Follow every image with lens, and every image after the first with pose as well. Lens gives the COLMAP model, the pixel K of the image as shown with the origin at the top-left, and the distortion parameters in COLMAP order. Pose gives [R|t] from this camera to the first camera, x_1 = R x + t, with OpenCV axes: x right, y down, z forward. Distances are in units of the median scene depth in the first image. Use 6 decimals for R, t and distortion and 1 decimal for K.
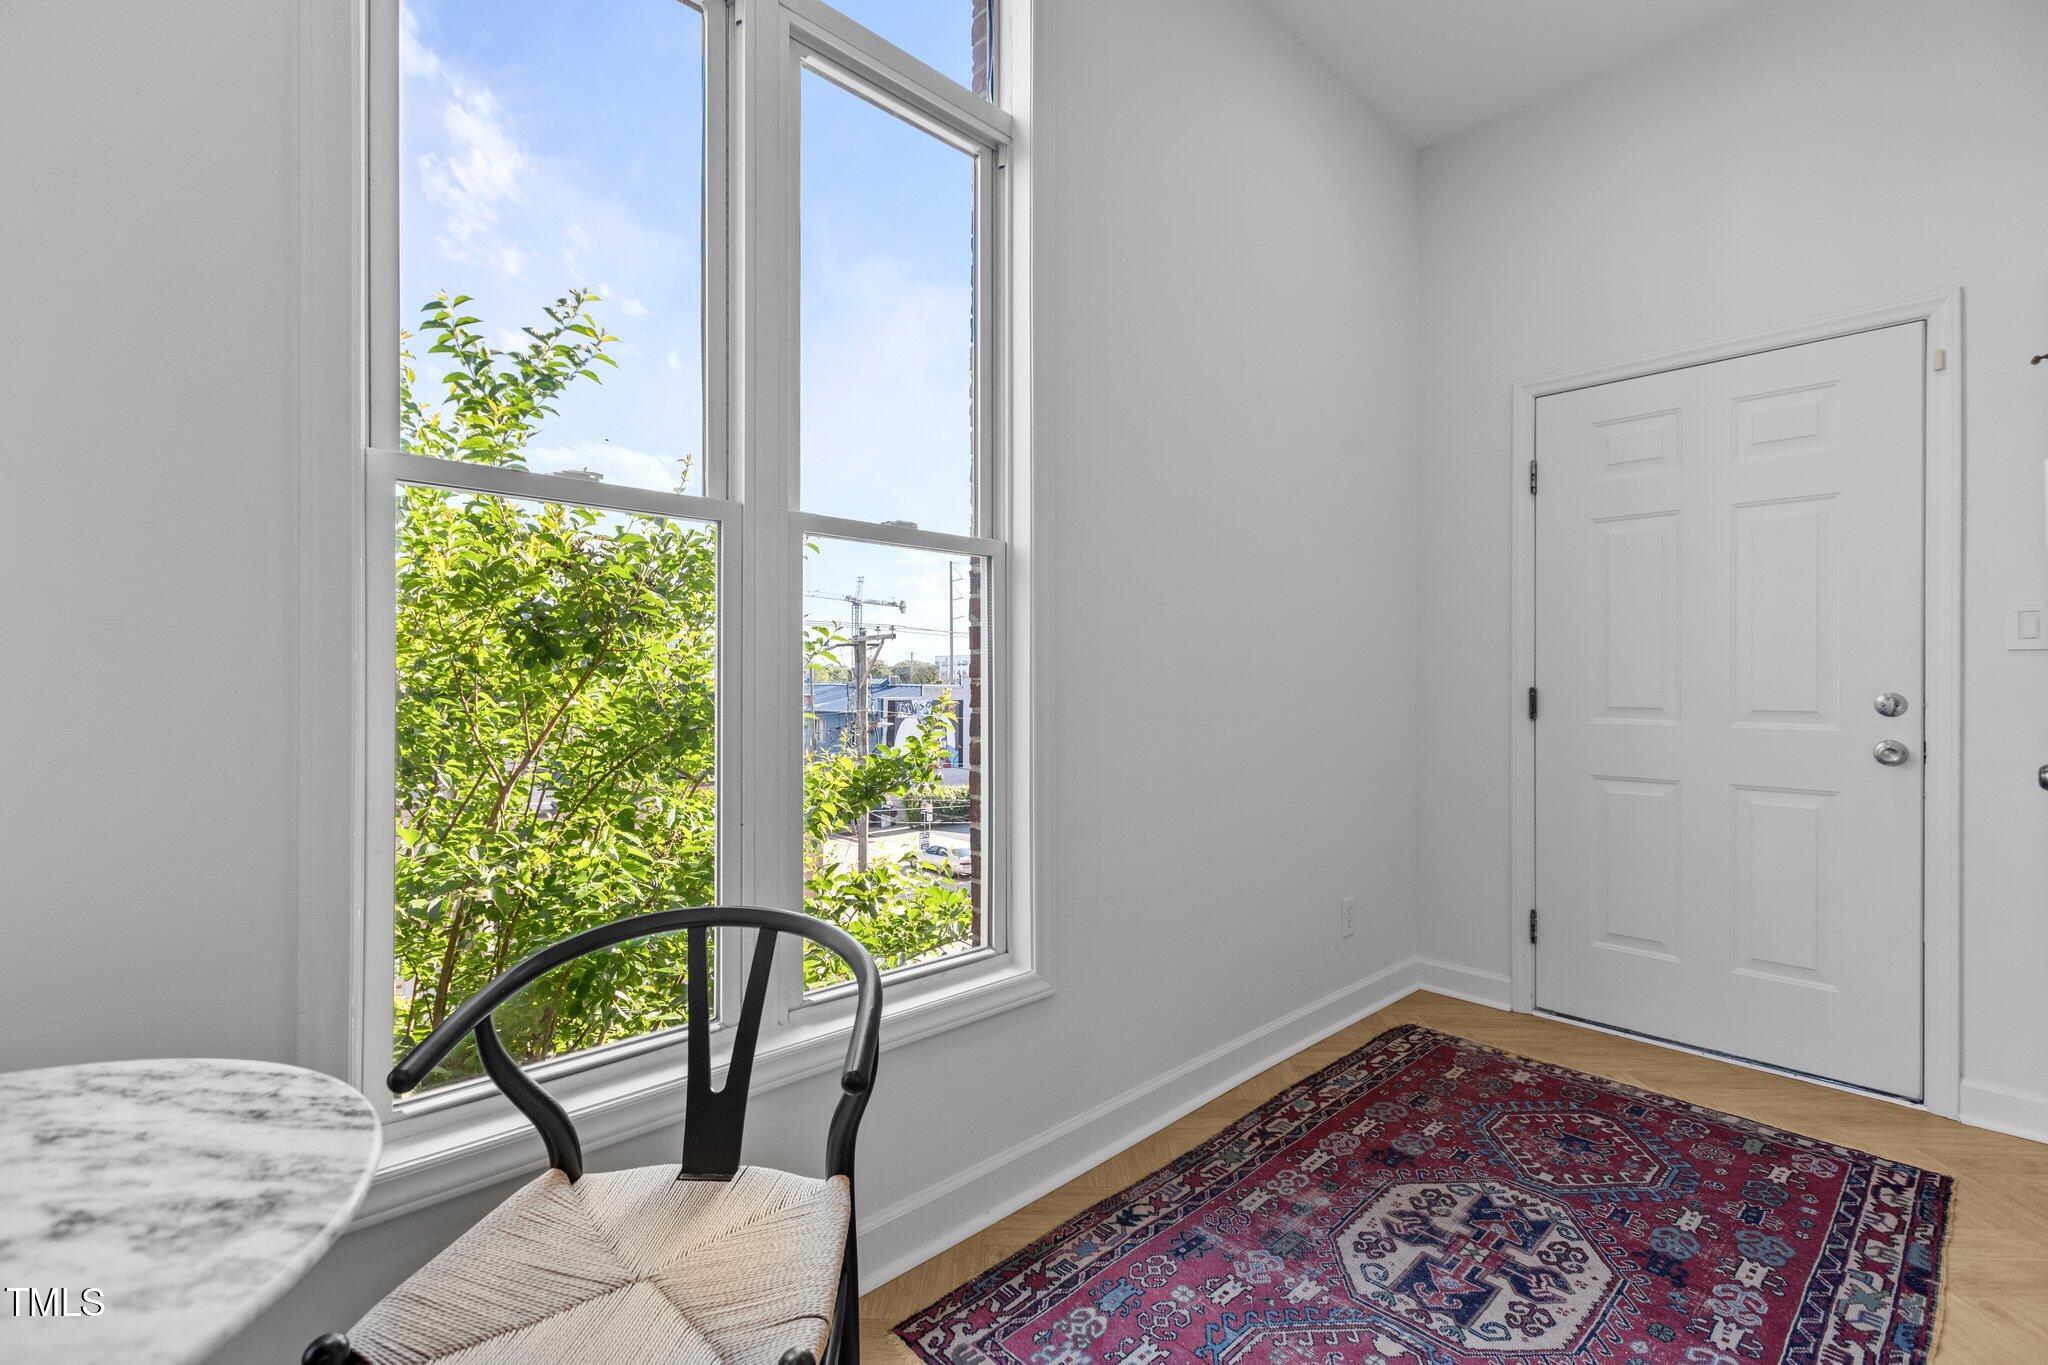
lens RADIAL K [[912.7, 0, 1024.2], [0, 912.7, 679.9], [0, 0, 1]] dist [0.002559, 0.000069]
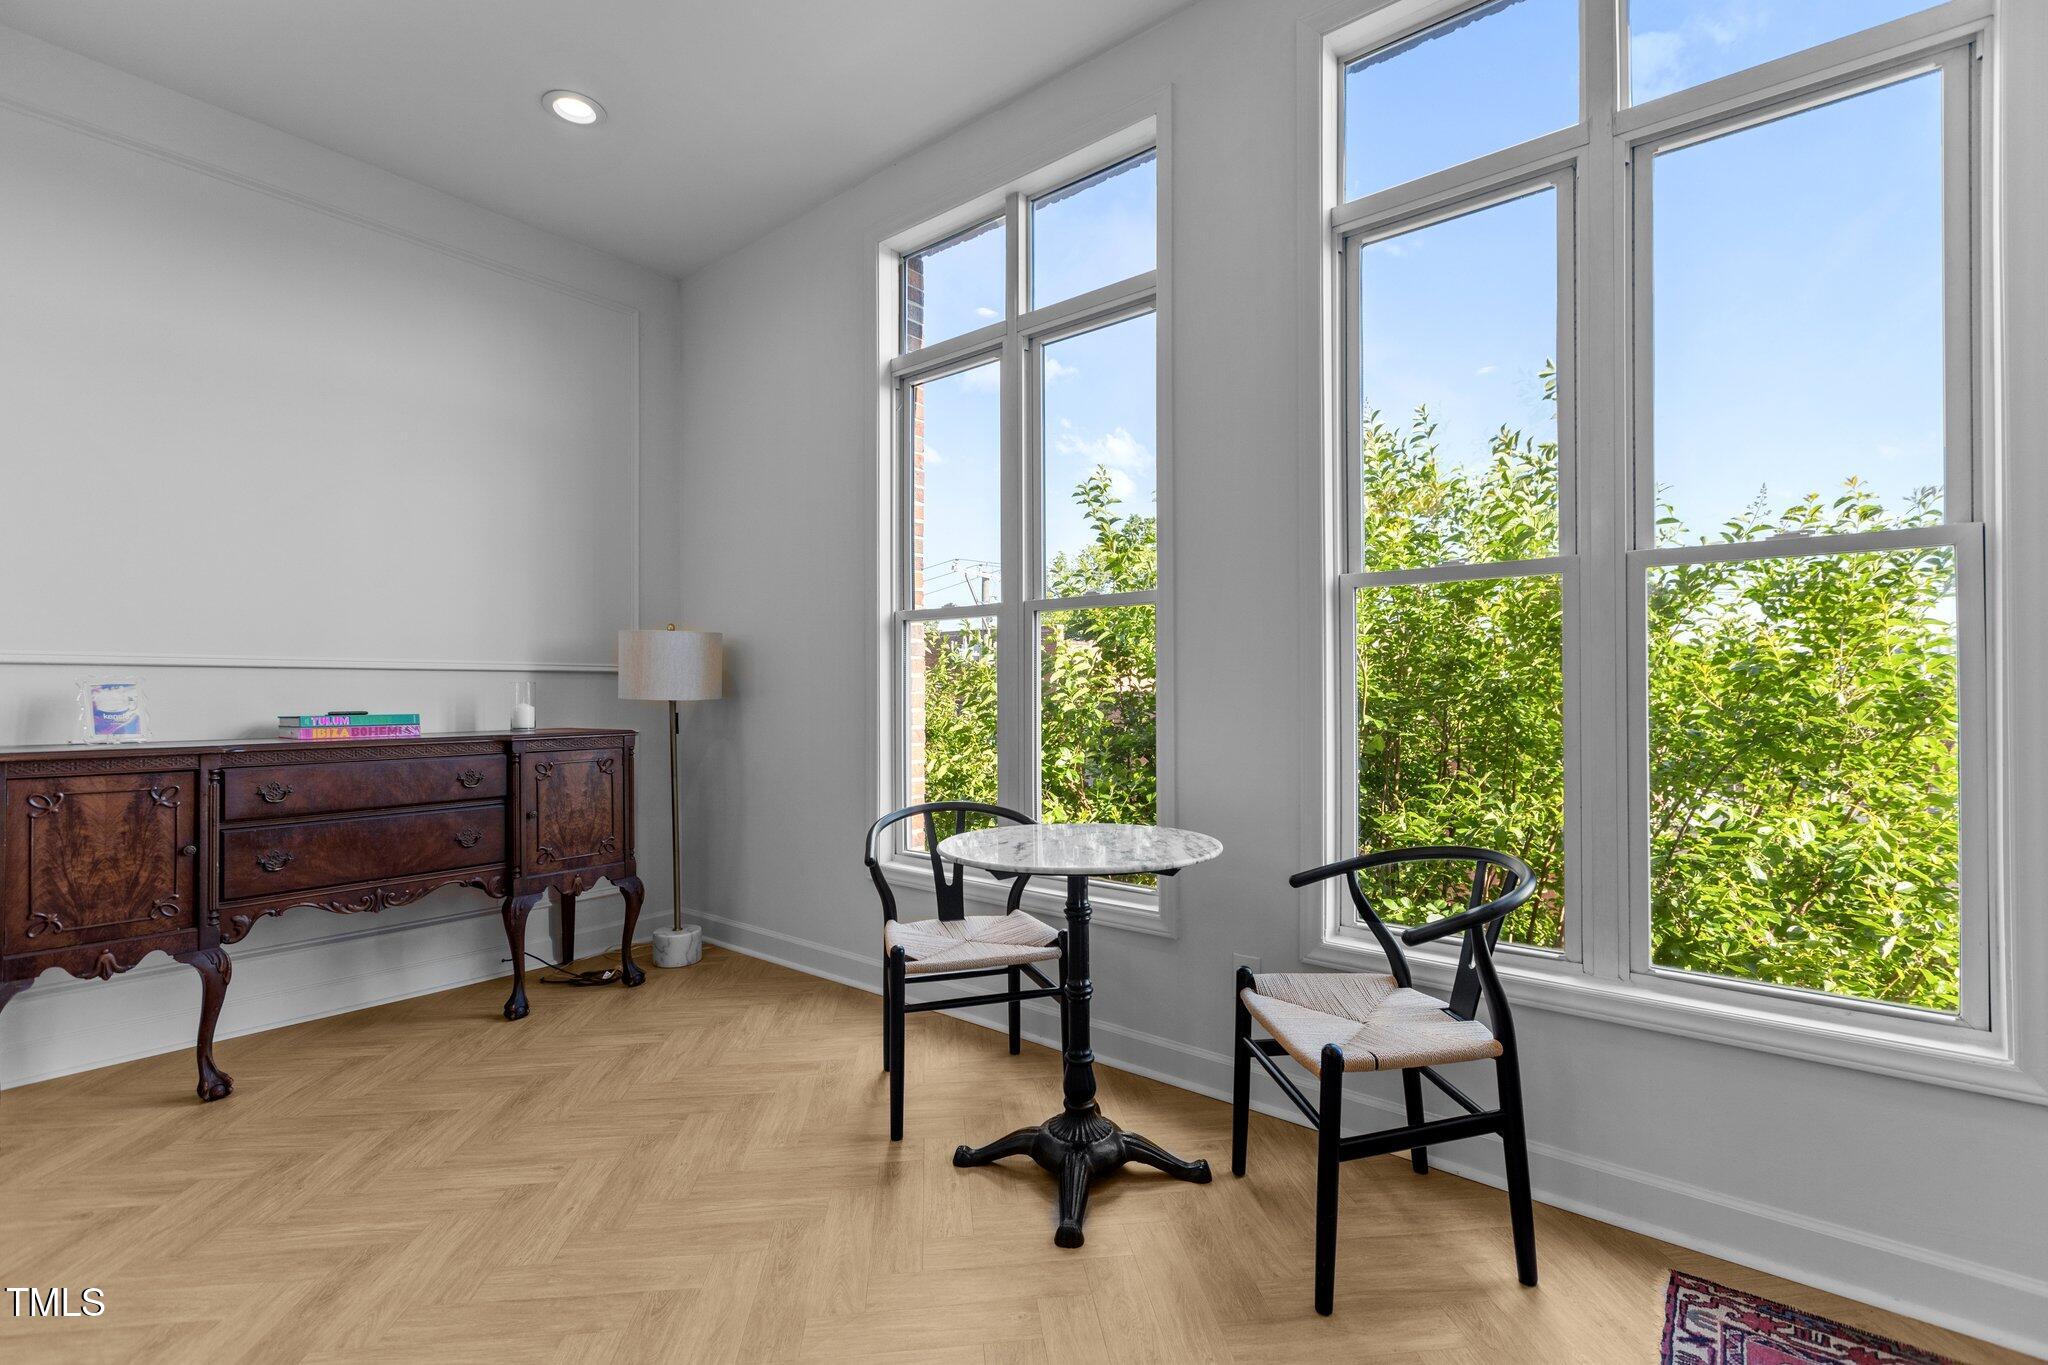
lens RADIAL K [[912.7, 0, 1023.6], [0, 912.7, 685.7], [0, 0, 1]] dist [0.002559, 0.000069]
pose [[0.138838, -0.004559, -0.990305, 0.879530], [0.003160, 0.999986, -0.004160, -0.005650], [0.990310, -0.002552, 0.138851, 0.057748]]
